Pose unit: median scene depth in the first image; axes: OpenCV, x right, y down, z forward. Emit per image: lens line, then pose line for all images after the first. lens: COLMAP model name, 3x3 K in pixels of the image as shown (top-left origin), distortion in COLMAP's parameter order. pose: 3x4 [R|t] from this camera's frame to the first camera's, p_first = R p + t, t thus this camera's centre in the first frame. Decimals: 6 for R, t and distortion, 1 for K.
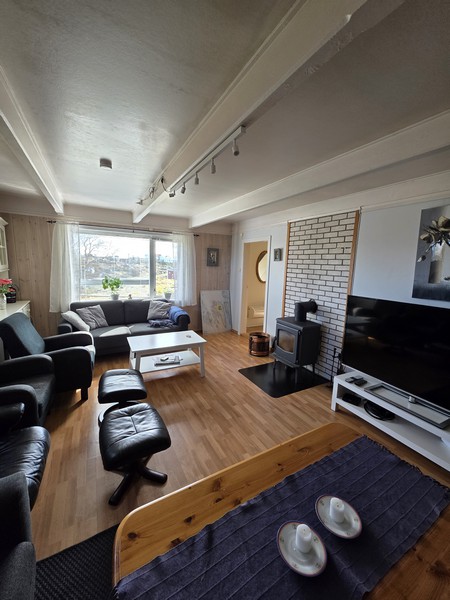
lens RADIAL K [[240.0, 0, 225.0], [0, 240.0, 300.0], [0, 0, 1]] dist [0.001417, 0.000092]
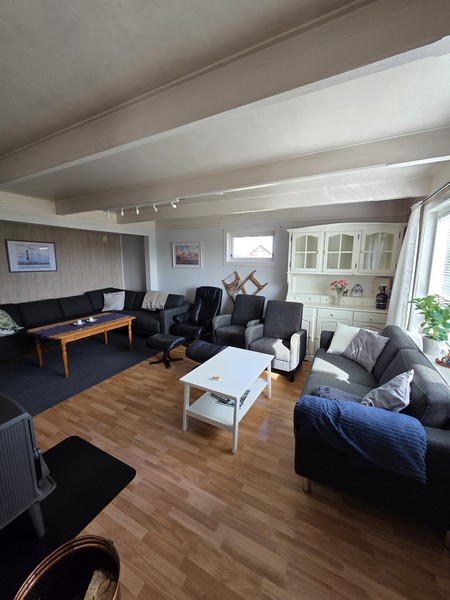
lens RADIAL K [[240.0, 0, 225.0], [0, 240.0, 300.0], [0, 0, 1]] dist [0.001417, 0.000092]
pose [[-0.838539, 0.058916, -0.541647, 0.194744], [-0.110106, 0.955300, 0.274368, -0.275406], [0.533601, 0.289707, -0.794569, 1.801910]]
